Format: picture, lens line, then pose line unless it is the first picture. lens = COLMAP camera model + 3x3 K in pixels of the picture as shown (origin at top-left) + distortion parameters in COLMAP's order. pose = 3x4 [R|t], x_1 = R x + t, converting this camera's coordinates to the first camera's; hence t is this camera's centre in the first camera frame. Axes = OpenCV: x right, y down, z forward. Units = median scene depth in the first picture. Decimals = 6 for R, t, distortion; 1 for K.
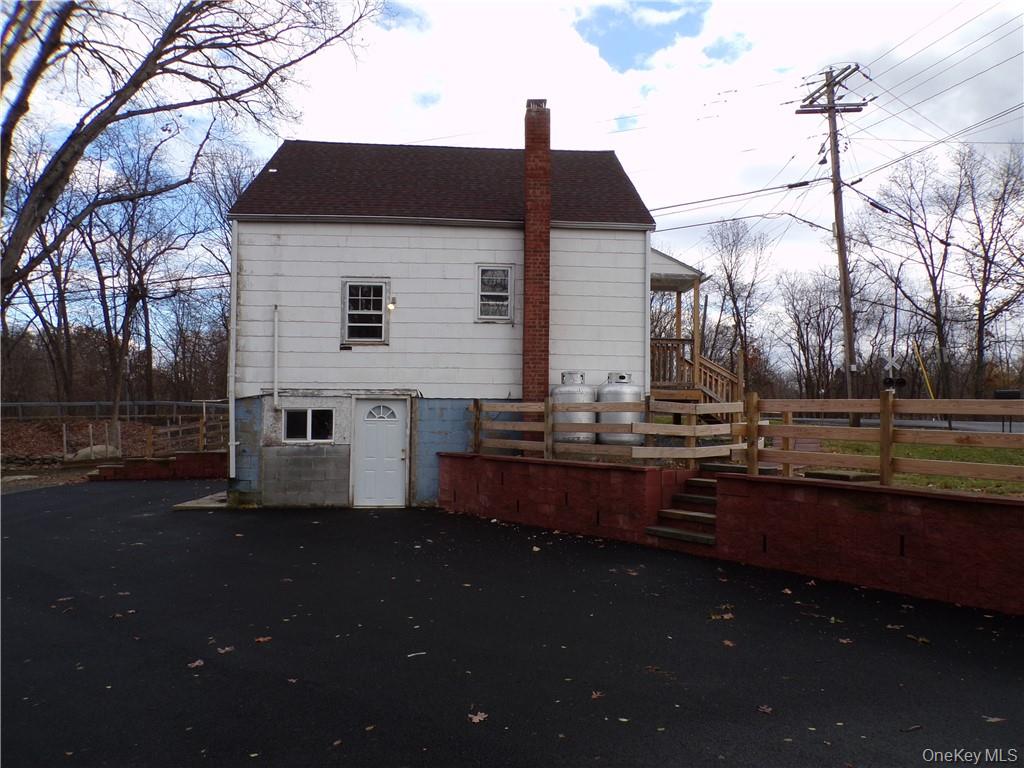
lens RADIAL K [[687.4, 0, 512.8], [0, 687.4, 389.5], [0, 0, 1]] dist [-0.030395, 0.023346]
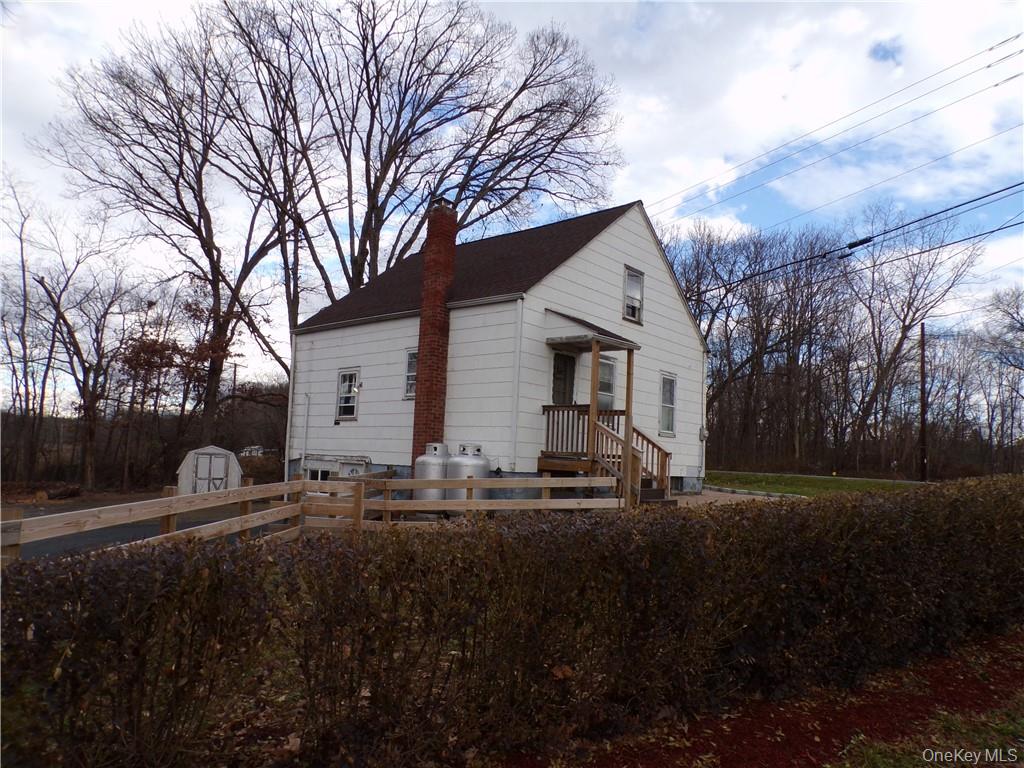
lens RADIAL K [[687.4, 0, 511.7], [0, 687.4, 383.6], [0, 0, 1]] dist [-0.030395, 0.023346]
pose [[0.715216, -0.053295, -0.696869, 0.914465], [0.007042, 0.997587, -0.069065, -0.043757], [0.698868, 0.044489, 0.713865, 0.302162]]
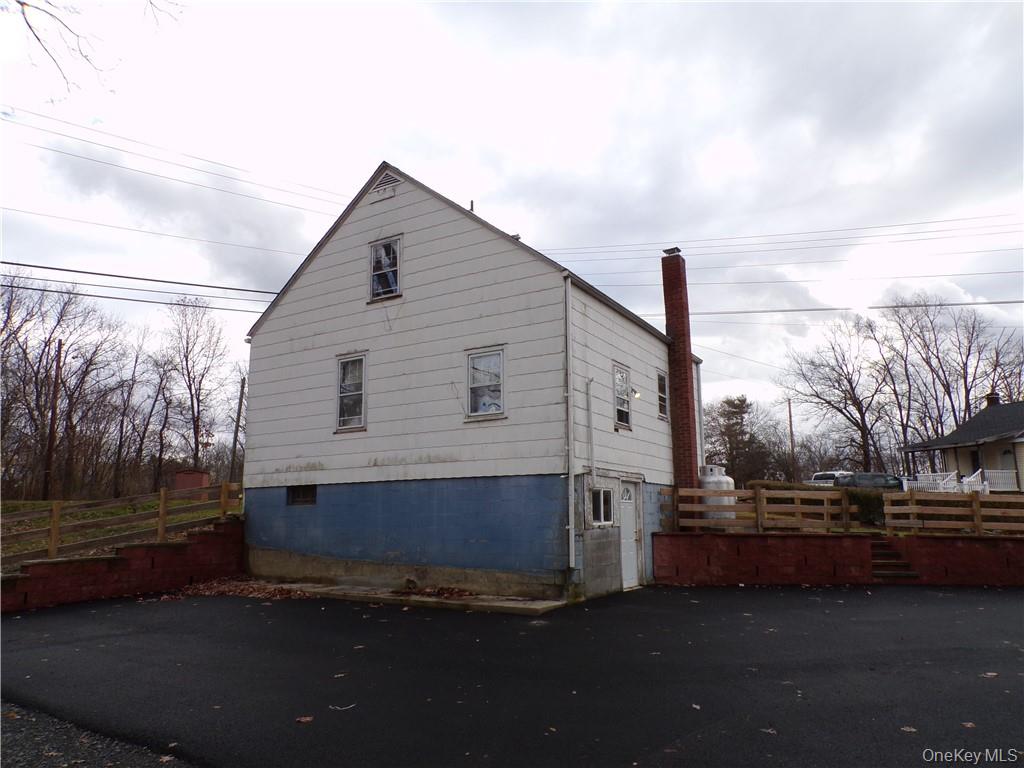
lens RADIAL K [[687.4, 0, 511.9], [0, 687.4, 383.1], [0, 0, 1]] dist [-0.030395, 0.023346]
pose [[0.567703, 0.154515, 0.808603, -1.174203], [-0.042359, 0.986409, -0.158753, 0.039520], [-0.822143, 0.055873, 0.566533, 0.553684]]
